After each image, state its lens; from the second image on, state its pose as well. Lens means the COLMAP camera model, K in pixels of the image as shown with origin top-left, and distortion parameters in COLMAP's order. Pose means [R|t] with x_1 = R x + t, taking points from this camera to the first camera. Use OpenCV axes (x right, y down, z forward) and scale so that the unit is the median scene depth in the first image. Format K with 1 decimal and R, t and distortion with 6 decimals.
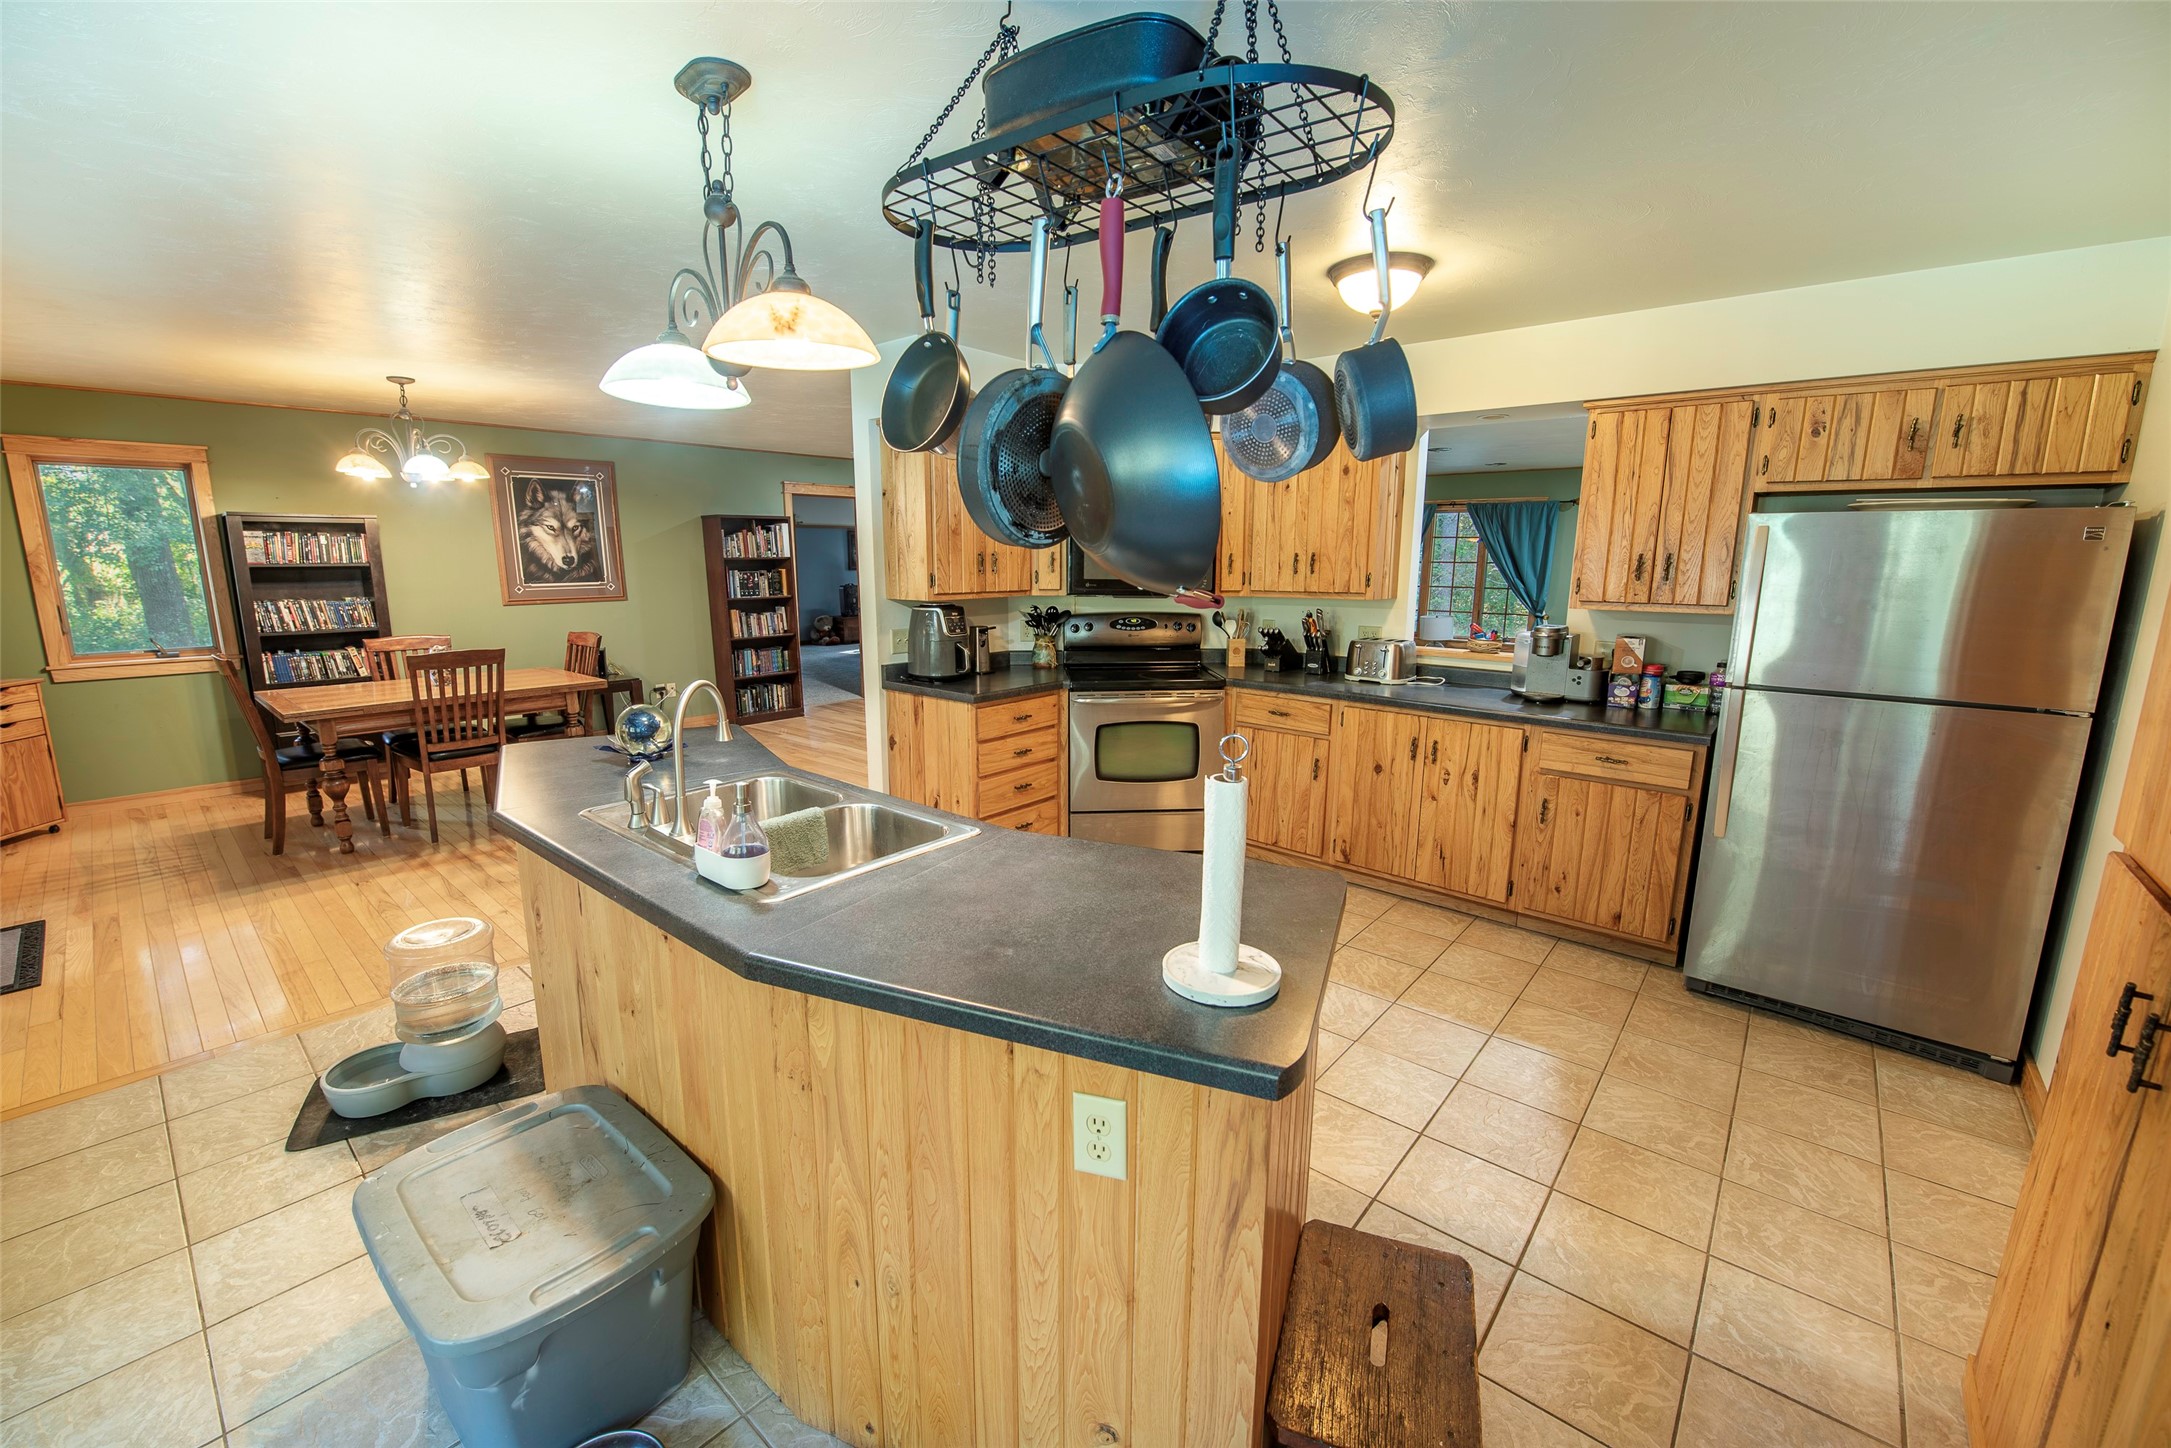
lens RADIAL K [[867.2, 0, 1078.7], [0, 867.2, 723.5], [0, 0, 1]] dist [-0.017754, -0.000598]
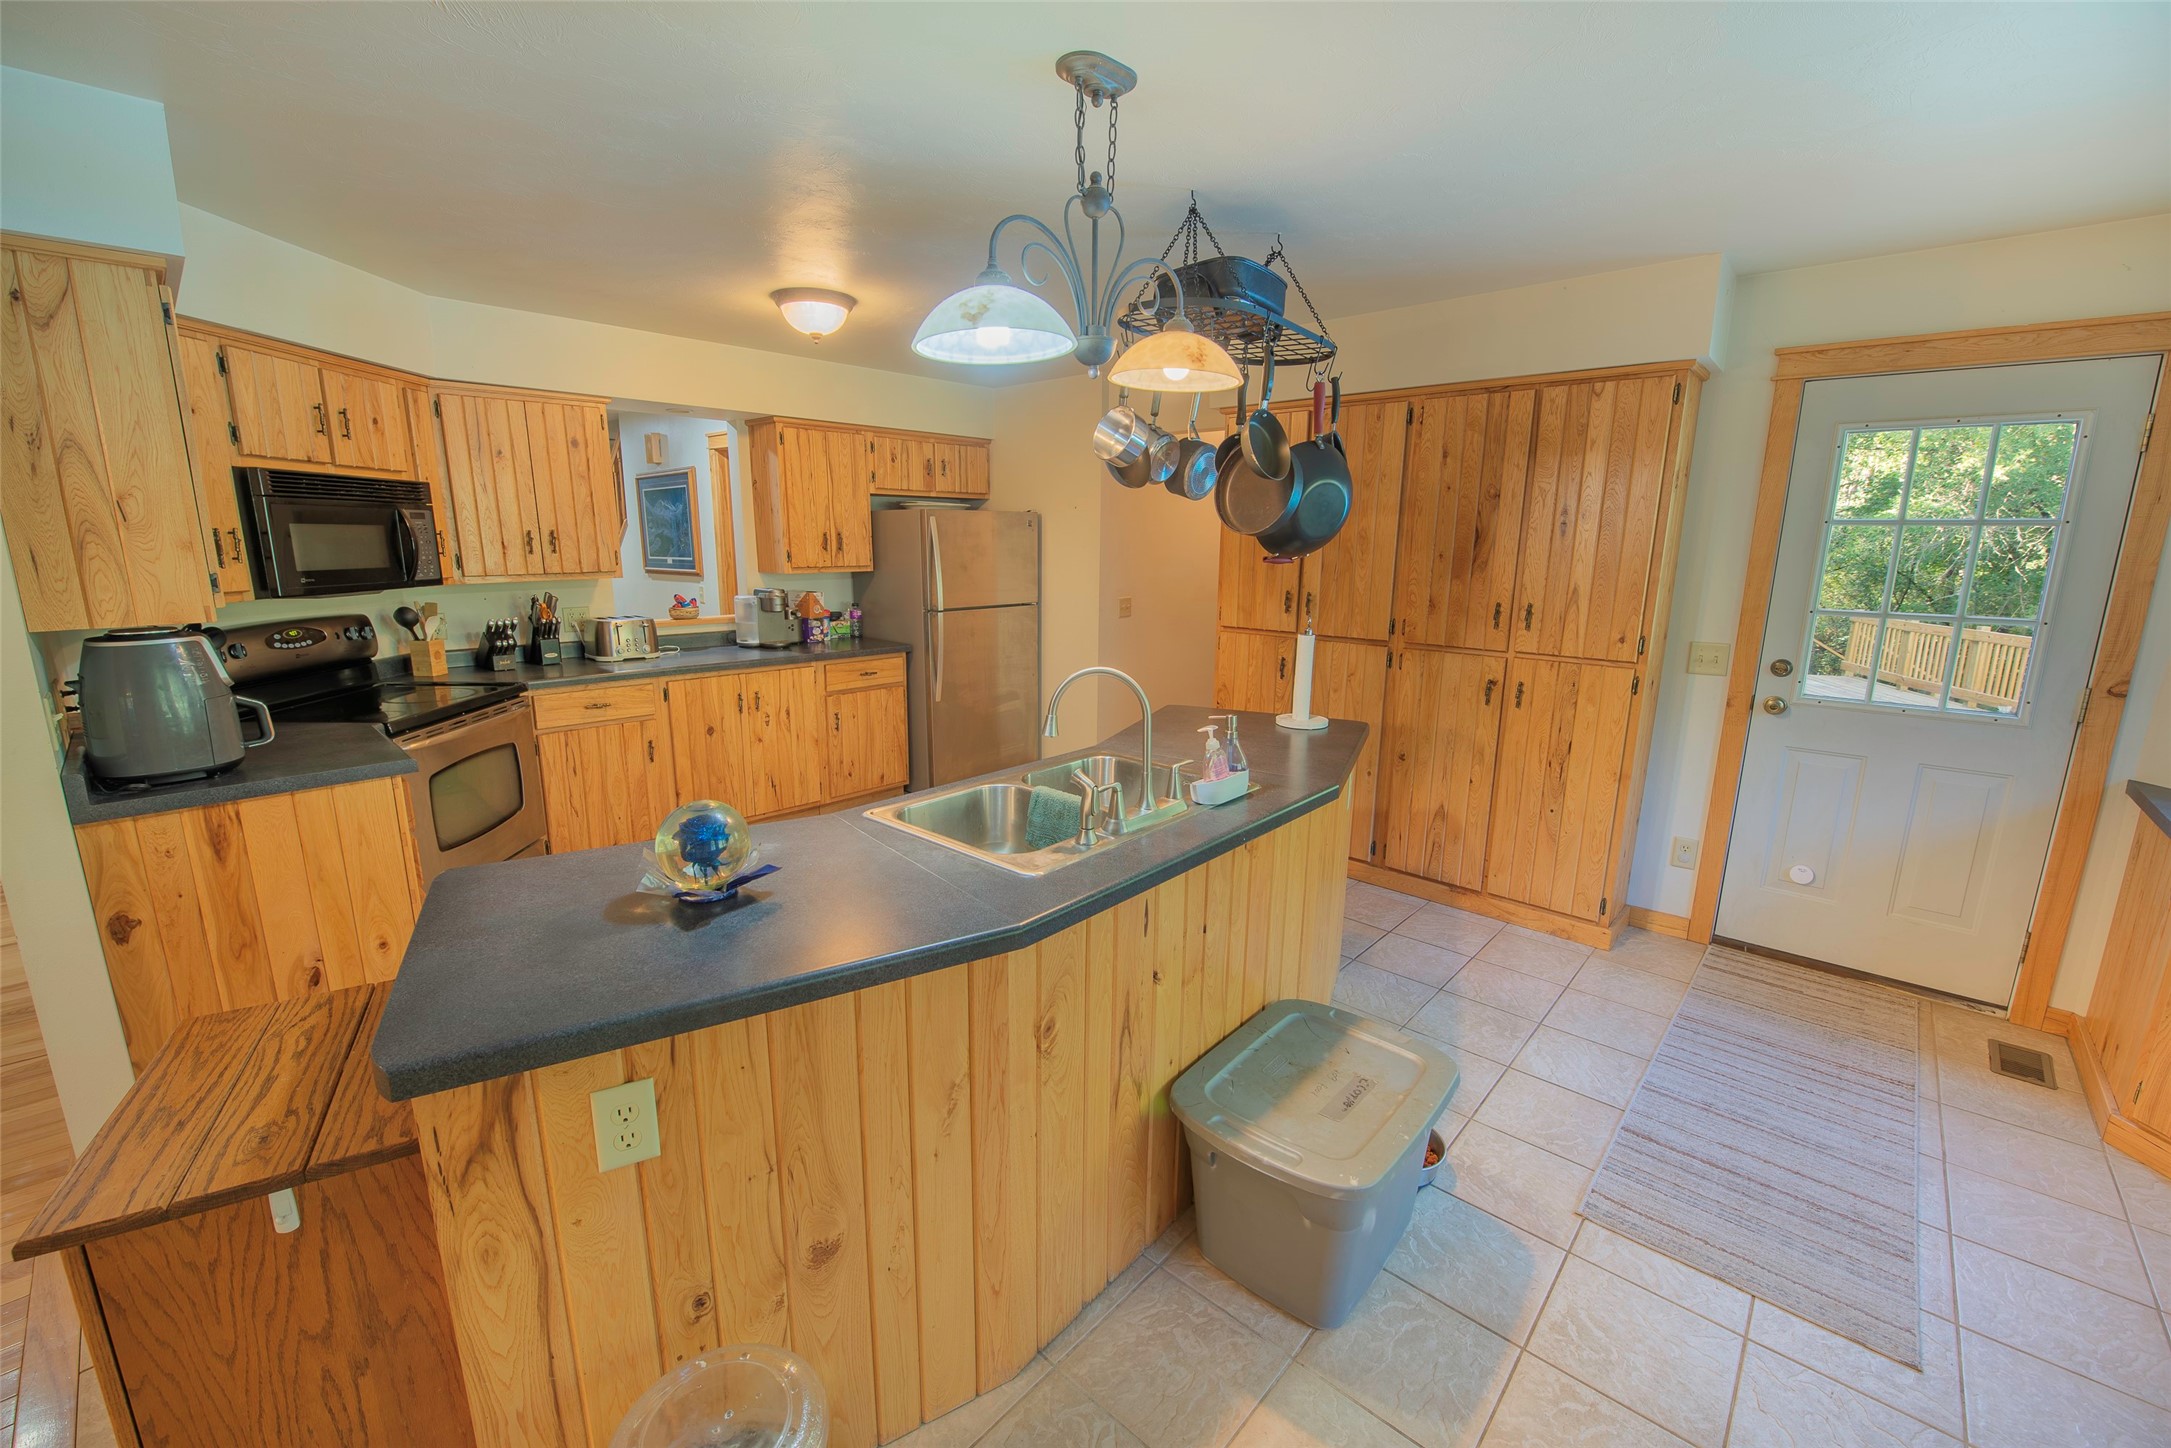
lens RADIAL K [[867.2, 0, 1079.4], [0, 867.2, 718.1], [0, 0, 1]] dist [-0.017754, -0.000598]
pose [[0.025009, -0.208815, 0.977635, -0.740534], [0.180280, 0.962850, 0.201045, -0.103476], [-0.983297, 0.171220, 0.061725, 0.503295]]
